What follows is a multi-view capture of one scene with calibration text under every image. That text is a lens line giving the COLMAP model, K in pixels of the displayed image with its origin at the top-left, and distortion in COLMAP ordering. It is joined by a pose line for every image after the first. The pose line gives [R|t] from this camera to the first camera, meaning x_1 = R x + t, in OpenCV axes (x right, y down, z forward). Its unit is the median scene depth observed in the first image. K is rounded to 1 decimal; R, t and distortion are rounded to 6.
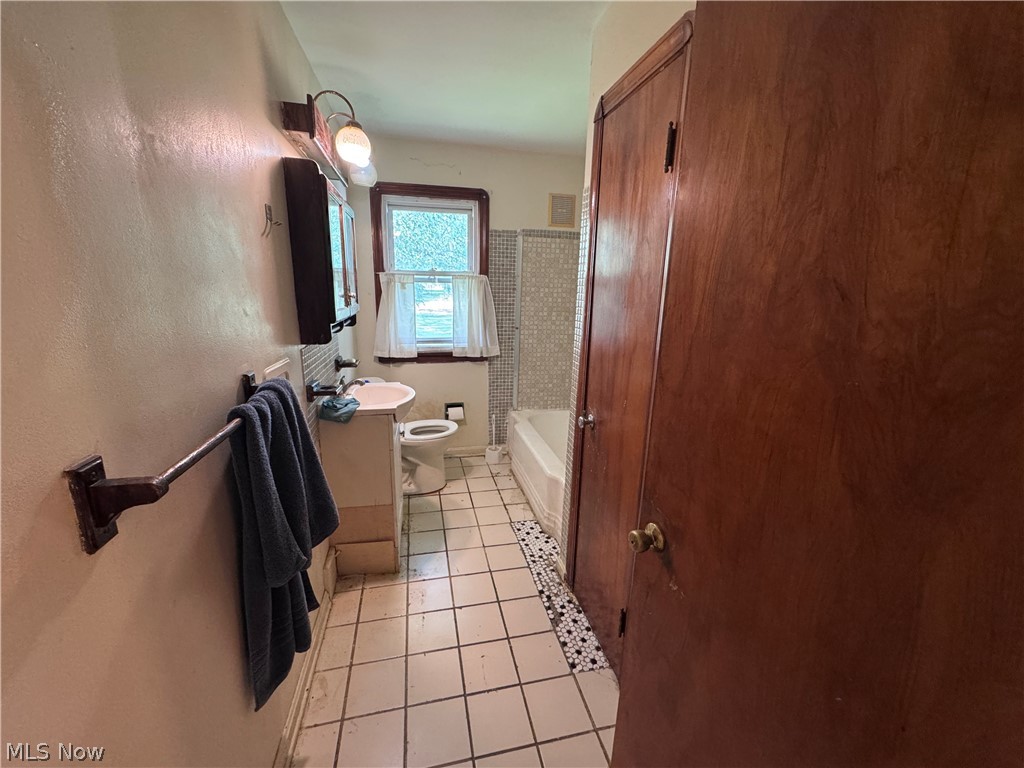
lens RADIAL K [[410.1, 0, 509.9], [0, 410.1, 384.9], [0, 0, 1]] dist [-0.005301, 0.000649]
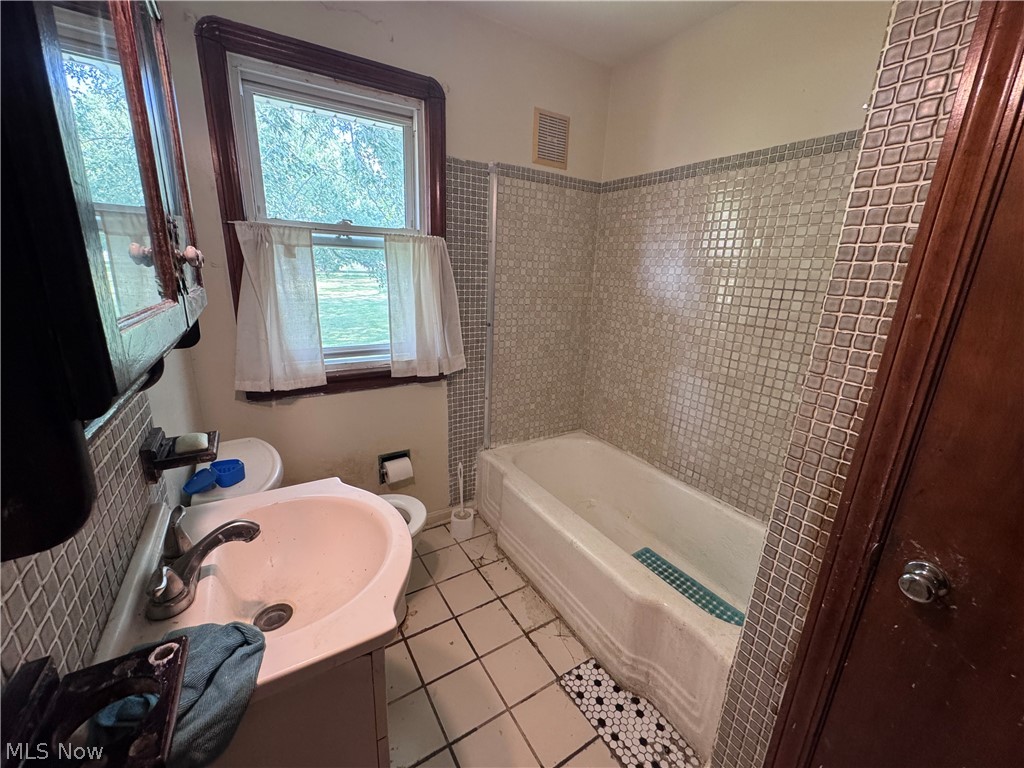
lens RADIAL K [[410.1, 0, 512.2], [0, 410.1, 384.1], [0, 0, 1]] dist [-0.005301, 0.000649]
pose [[0.945053, -0.074353, 0.318349, -0.163746], [0.060767, 0.996775, 0.052413, -0.080632], [-0.321219, -0.030188, 0.946524, 0.399002]]
